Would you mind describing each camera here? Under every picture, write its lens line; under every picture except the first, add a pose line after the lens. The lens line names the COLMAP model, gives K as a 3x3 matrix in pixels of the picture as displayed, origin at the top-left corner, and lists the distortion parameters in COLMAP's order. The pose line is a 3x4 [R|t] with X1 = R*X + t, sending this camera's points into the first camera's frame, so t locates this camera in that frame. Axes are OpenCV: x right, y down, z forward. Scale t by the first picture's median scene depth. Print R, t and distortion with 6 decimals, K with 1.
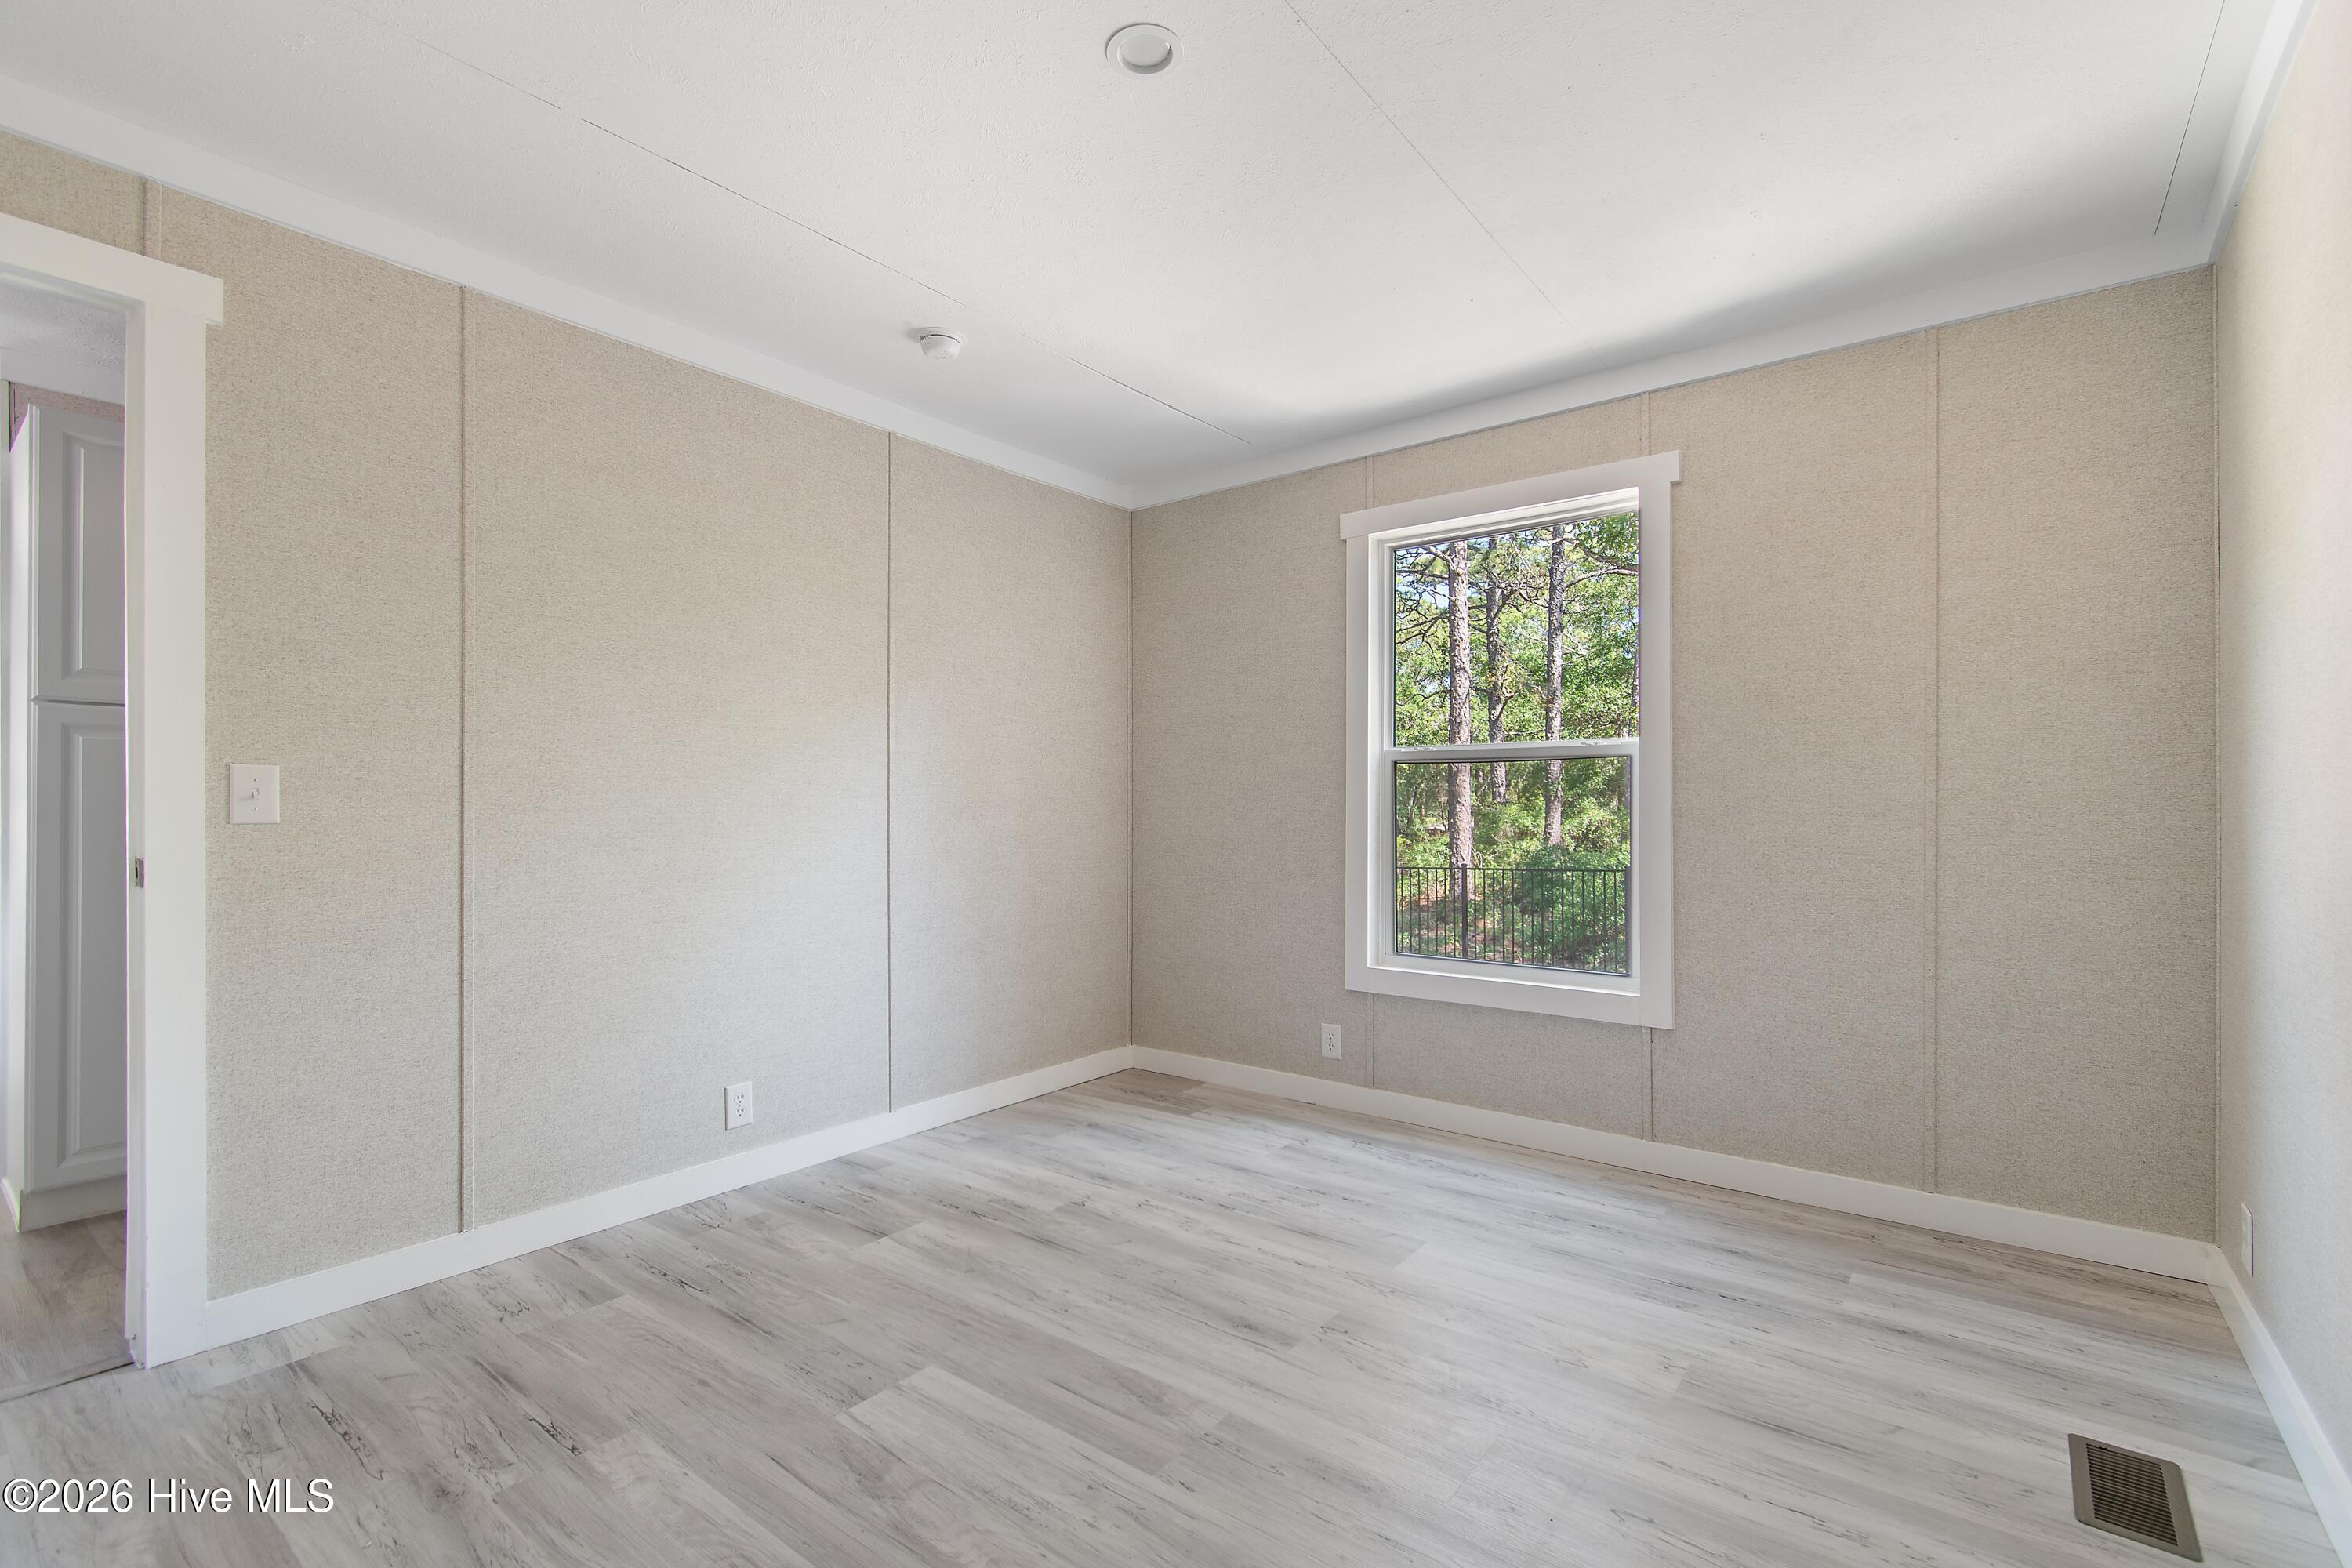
lens RADIAL K [[1044.1, 0, 1173.8], [0, 1044.1, 798.1], [0, 0, 1]] dist [0.000917, -0.001019]
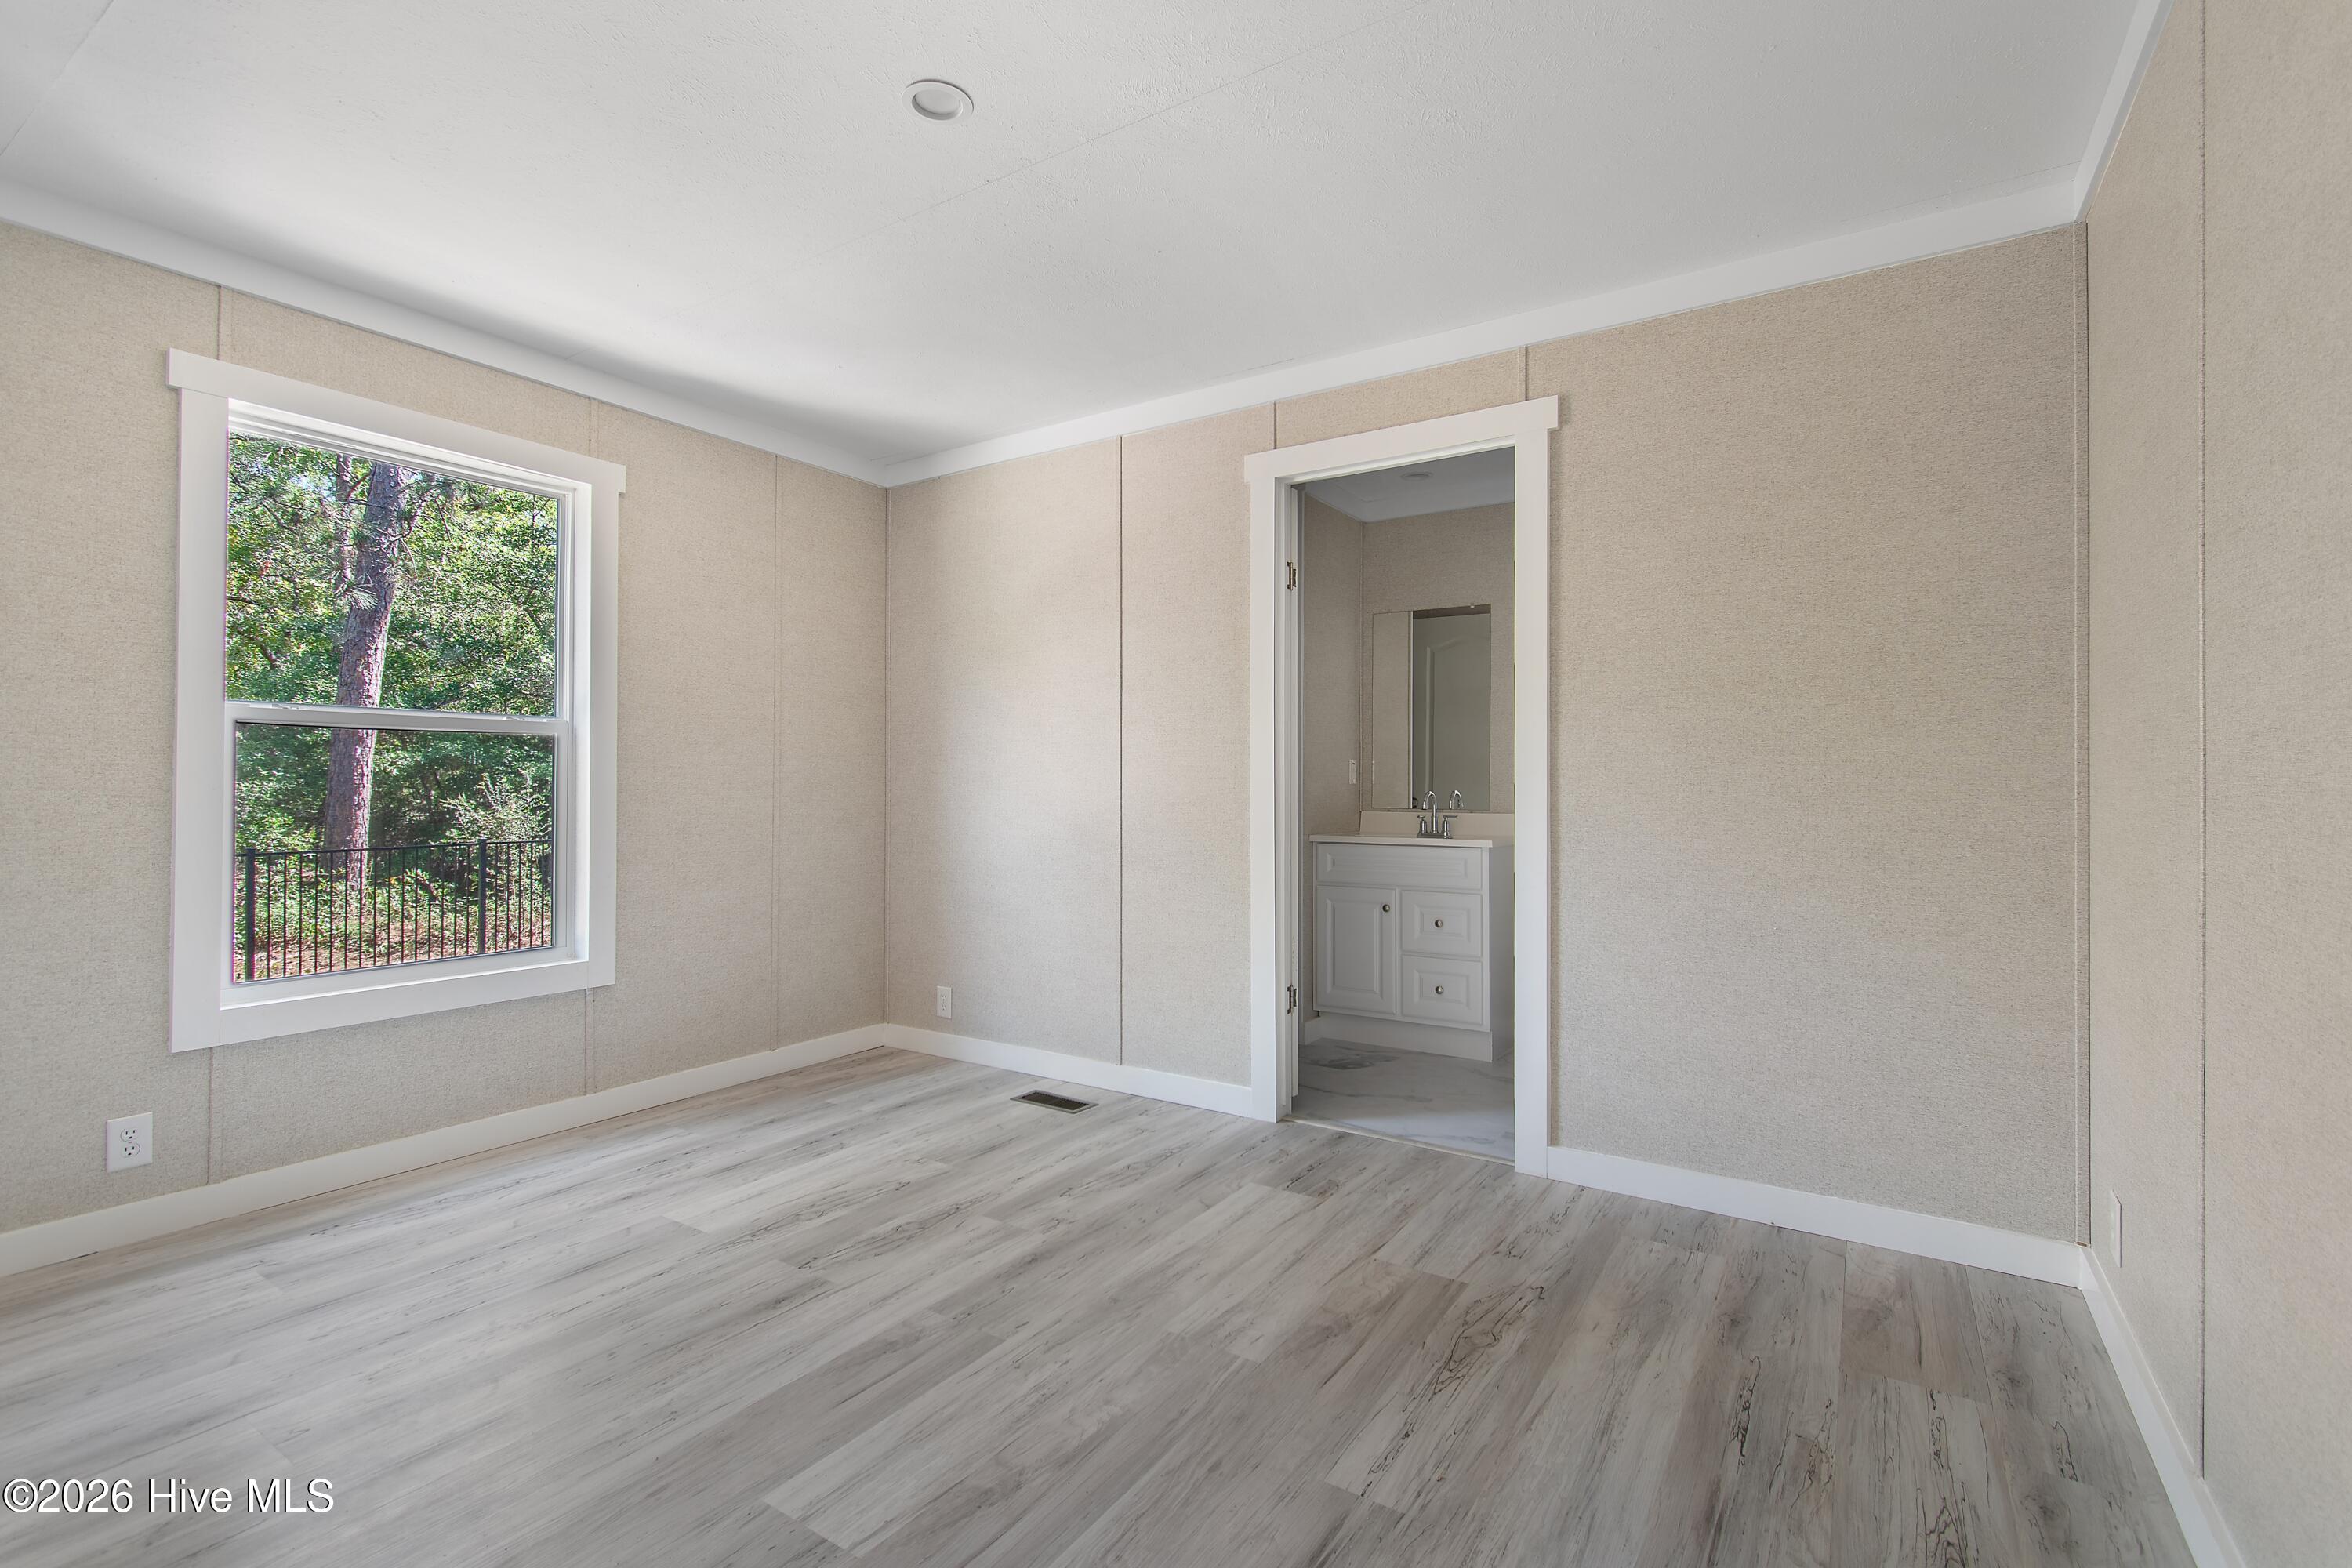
lens RADIAL K [[1044.1, 0, 1169.8], [0, 1044.1, 778.8], [0, 0, 1]] dist [0.000917, -0.001019]
pose [[-0.074697, 0.006608, 0.997184, -0.792206], [-0.009109, 0.999932, -0.007309, 0.006617], [-0.997165, -0.009629, -0.074631, 0.581677]]
